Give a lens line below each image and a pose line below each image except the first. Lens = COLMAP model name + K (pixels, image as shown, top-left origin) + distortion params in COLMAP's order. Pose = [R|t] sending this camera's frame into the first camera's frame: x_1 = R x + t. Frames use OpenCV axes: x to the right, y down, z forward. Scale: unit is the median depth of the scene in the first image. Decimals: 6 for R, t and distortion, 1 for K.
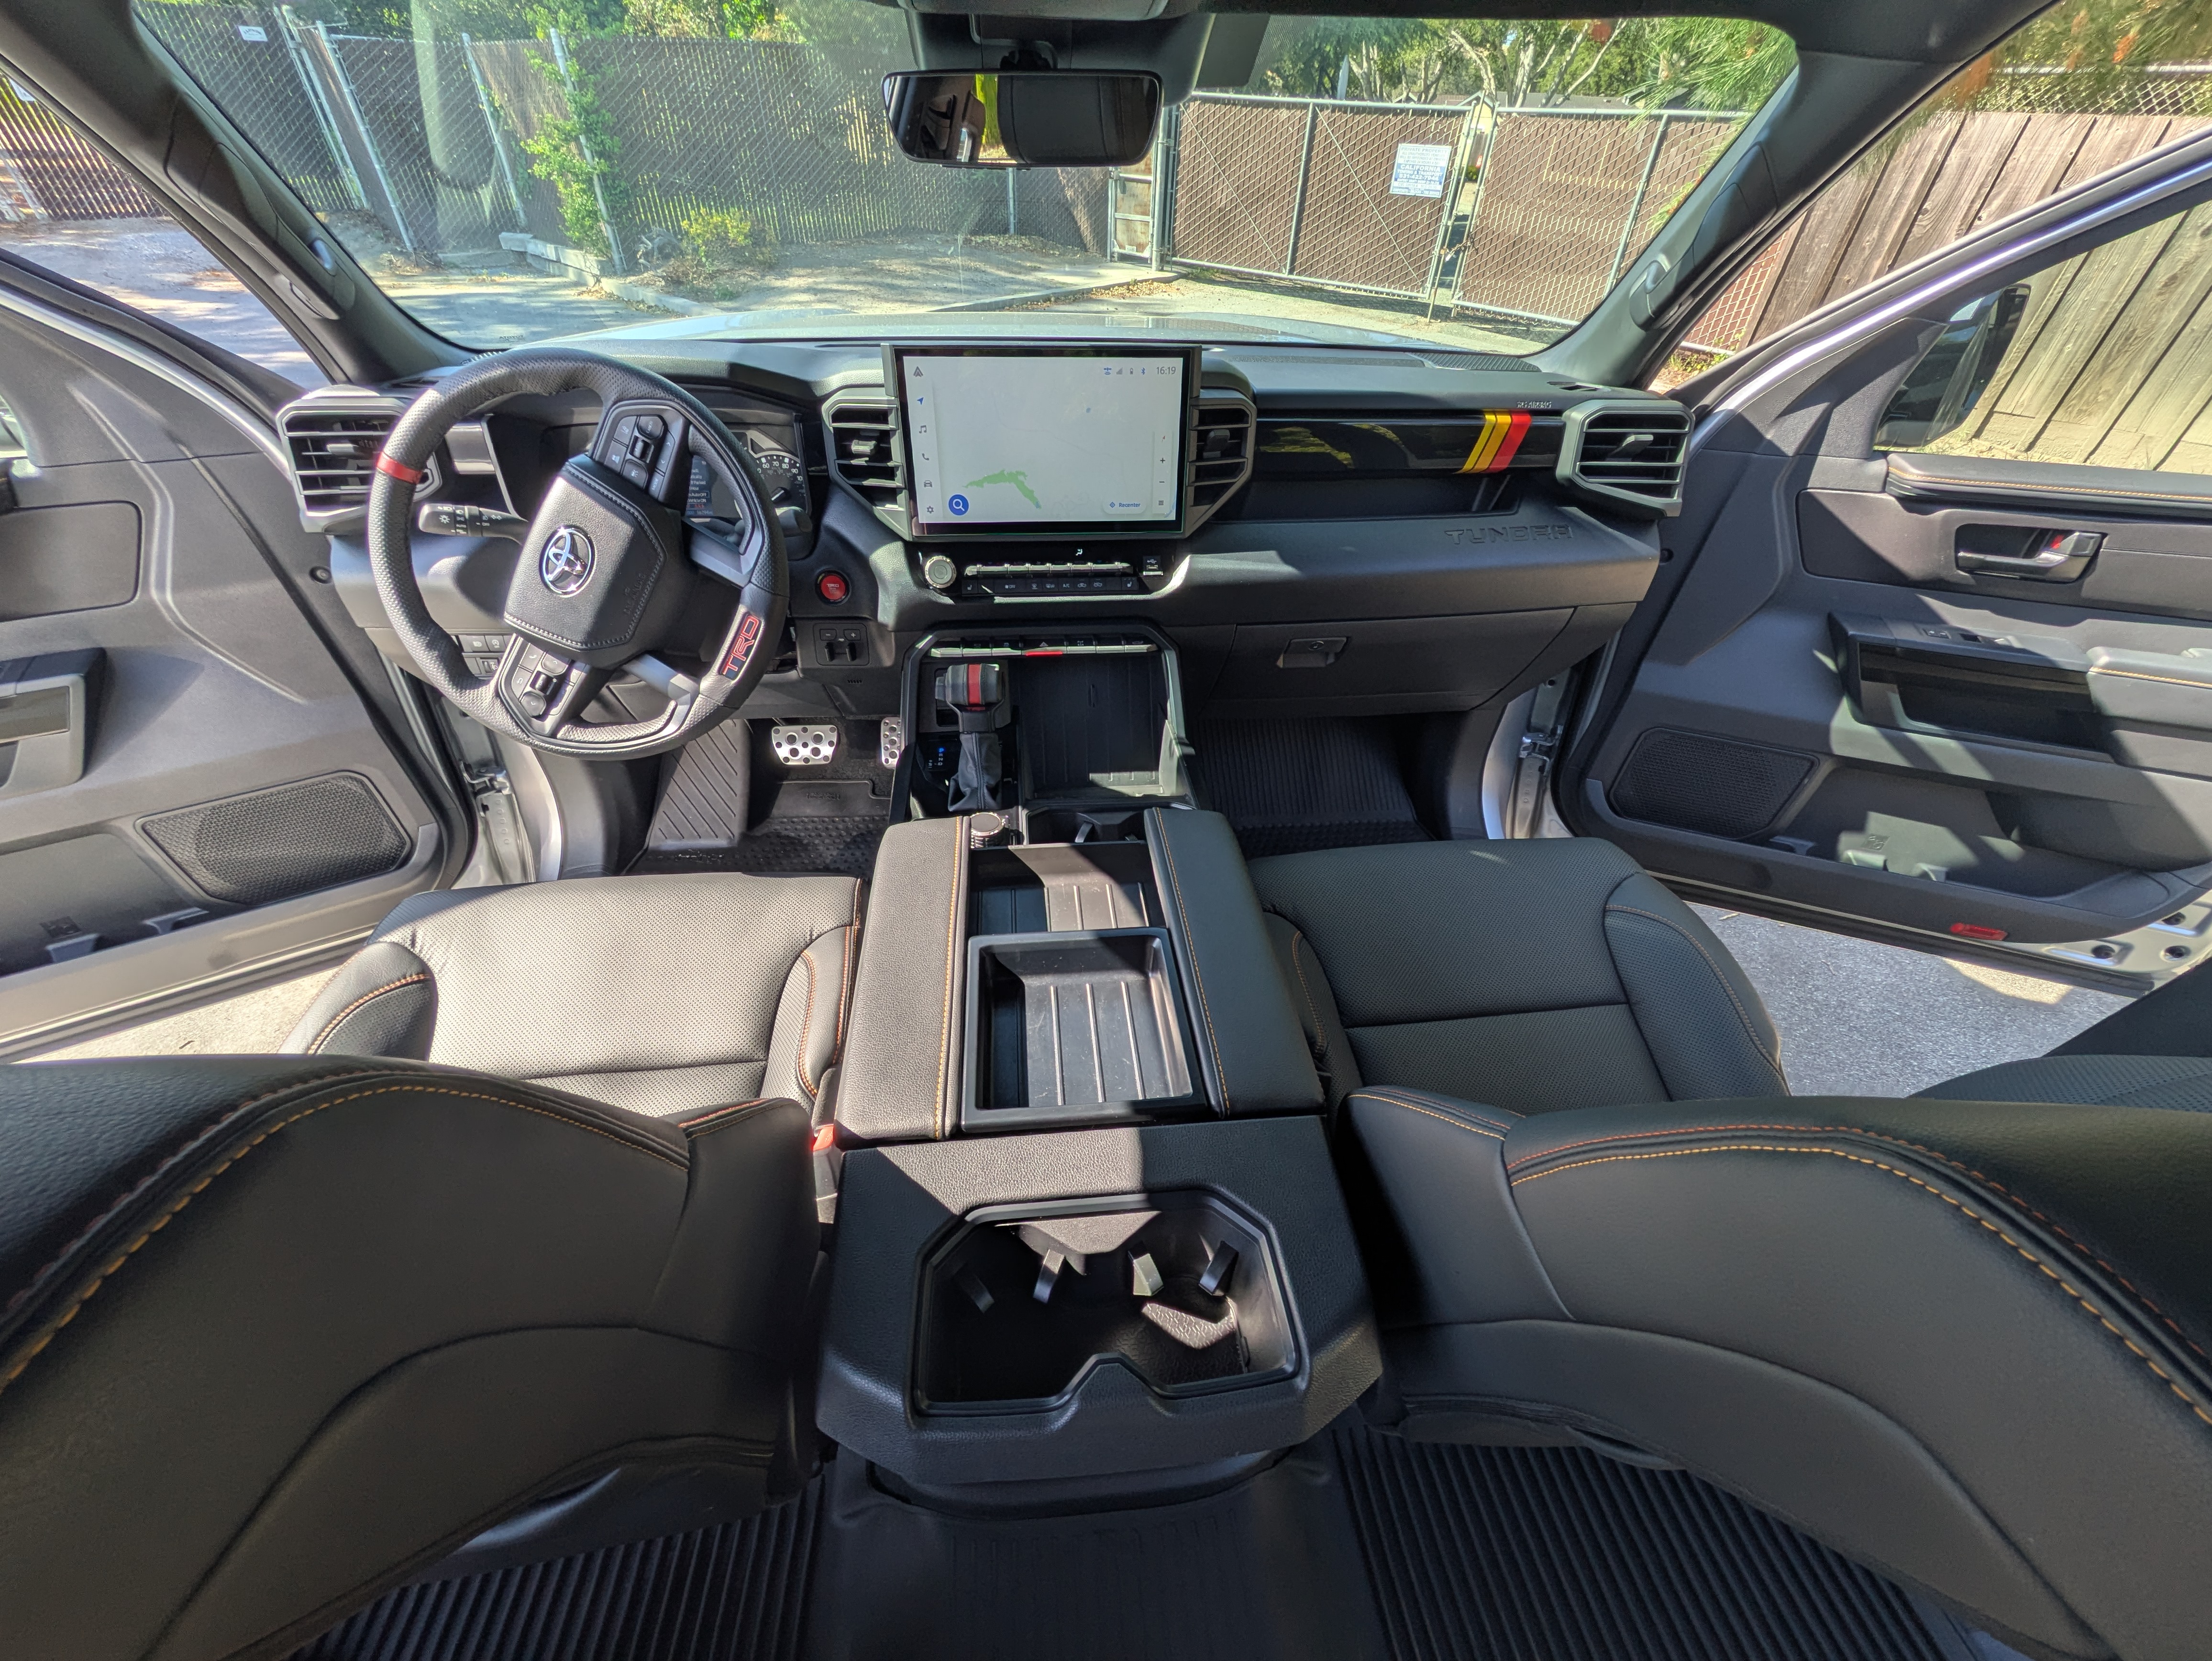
lens RADIAL K [[807.7, 0, 1102.0], [0, 807.7, 829.1], [0, 0, 1]] dist [0.000981, 0.000283]
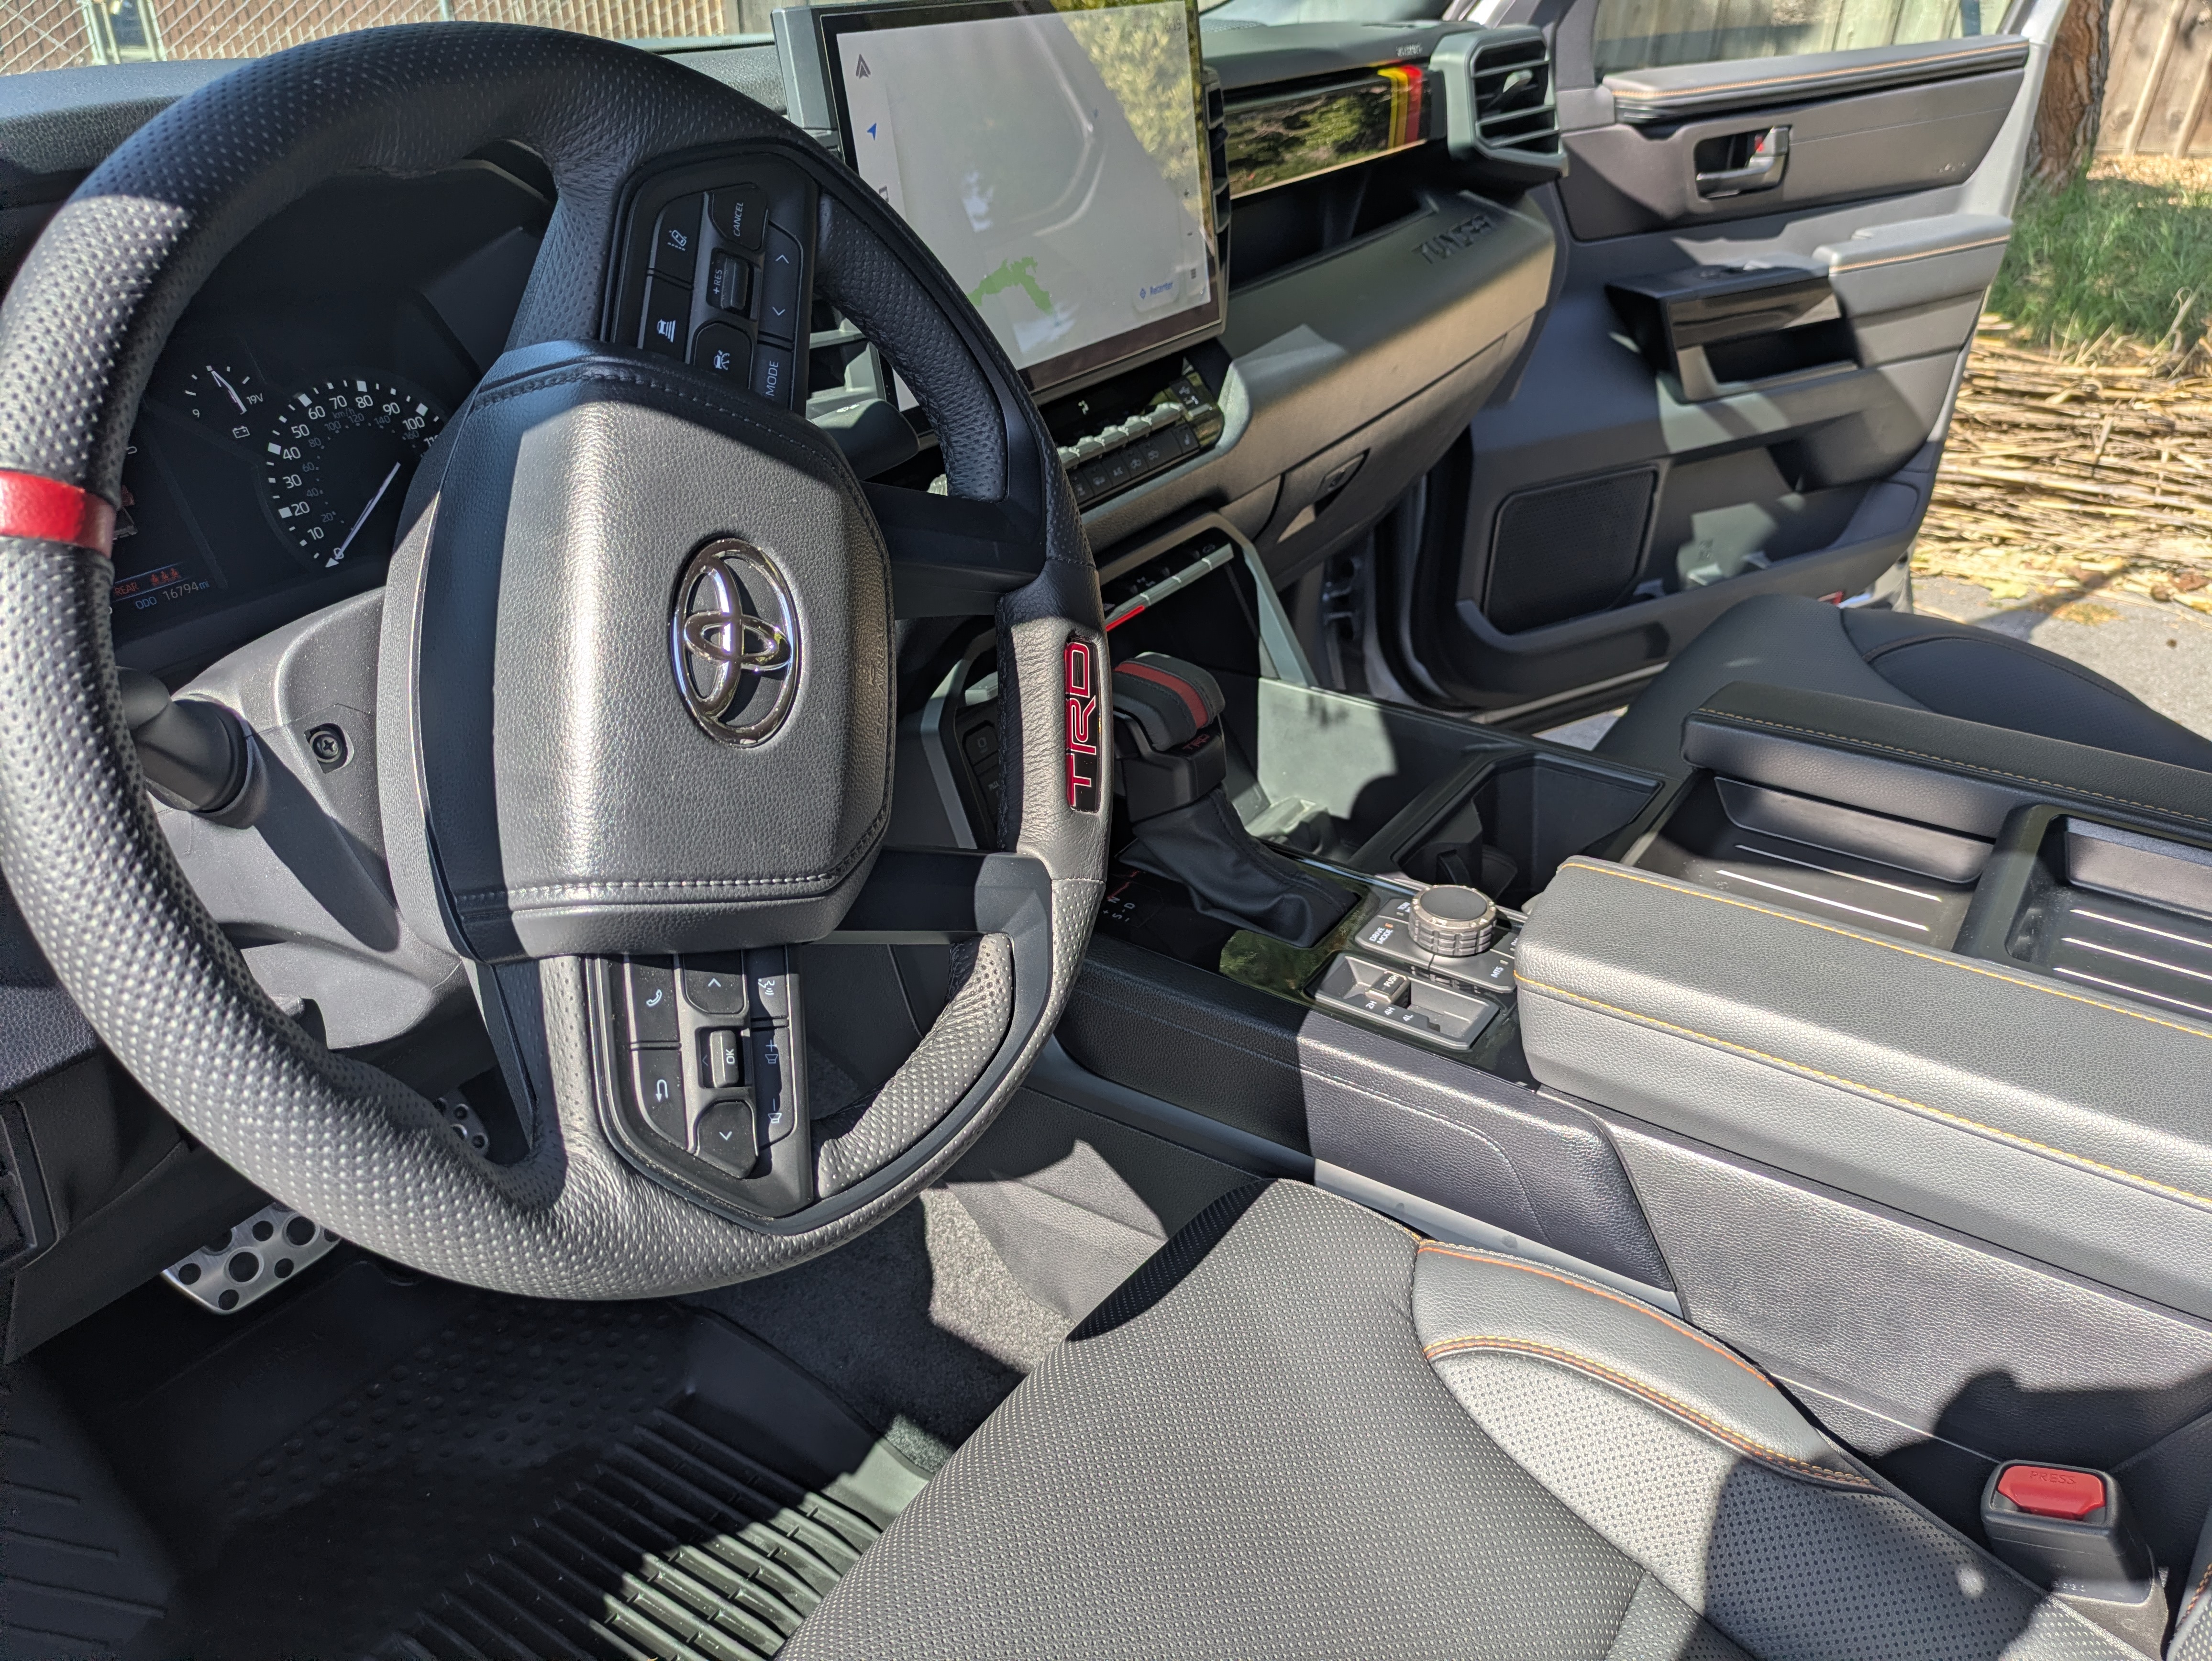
lens RADIAL K [[1596.3, 0, 1108.4], [0, 1596.3, 803.8], [0, 0, 1]] dist [0.076126, -0.004121]
pose [[0.639480, -0.392142, 0.661279, -0.683768], [0.486403, 0.872469, 0.047009, -0.155932], [-0.595380, 0.291587, 0.748666, 0.303815]]
